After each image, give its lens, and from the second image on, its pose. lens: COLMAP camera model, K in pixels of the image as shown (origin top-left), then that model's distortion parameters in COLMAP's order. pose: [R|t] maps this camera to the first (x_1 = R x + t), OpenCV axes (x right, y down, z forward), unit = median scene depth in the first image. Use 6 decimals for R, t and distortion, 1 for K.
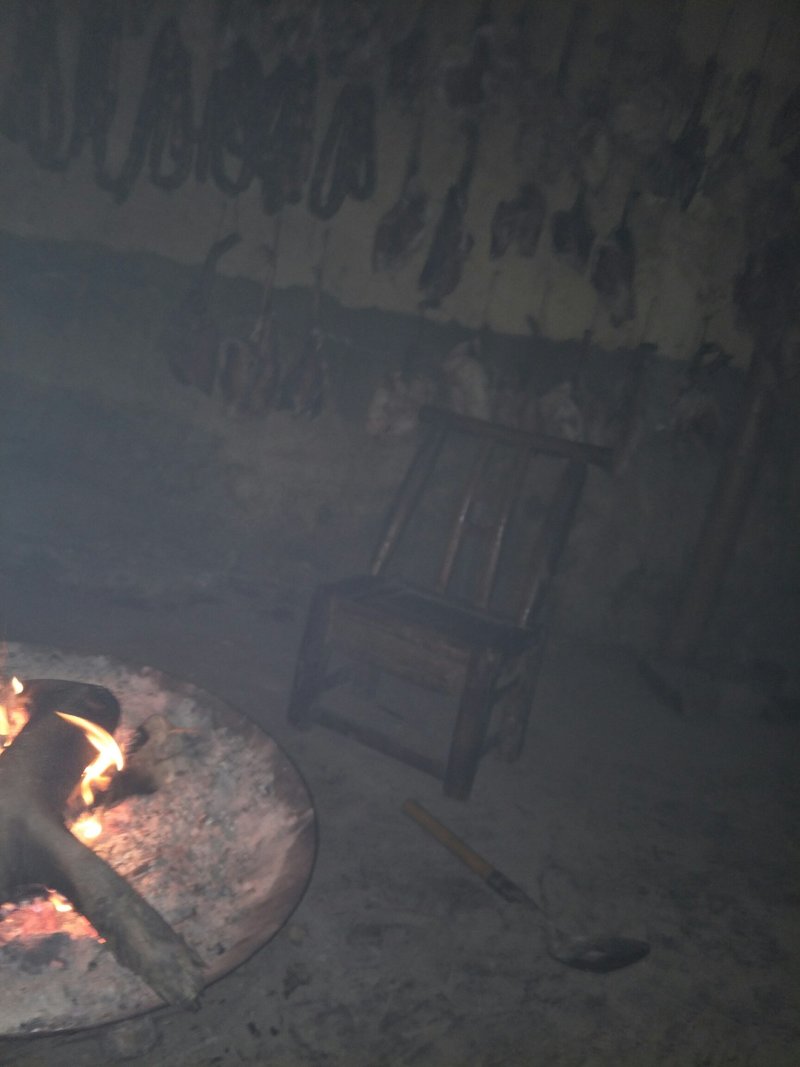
lens RADIAL K [[861.4, 0, 402.1], [0, 861.4, 530.5], [0, 0, 1]] dist [0.010244, -0.081570]
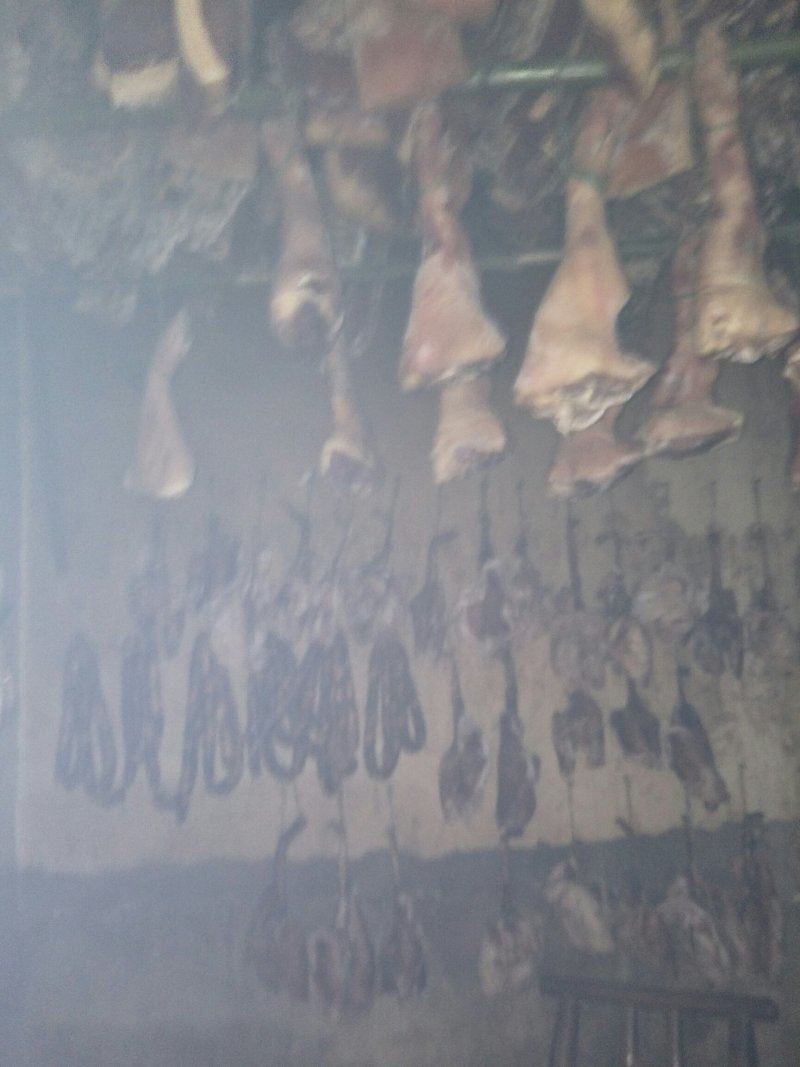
lens RADIAL K [[861.4, 0, 402.1], [0, 861.4, 530.5], [0, 0, 1]] dist [0.010244, -0.081570]
pose [[0.965252, -0.260800, -0.016482, 0.018533], [0.235672, 0.896031, -0.376282, -0.242858], [0.112903, 0.359322, 0.926359, -0.004933]]
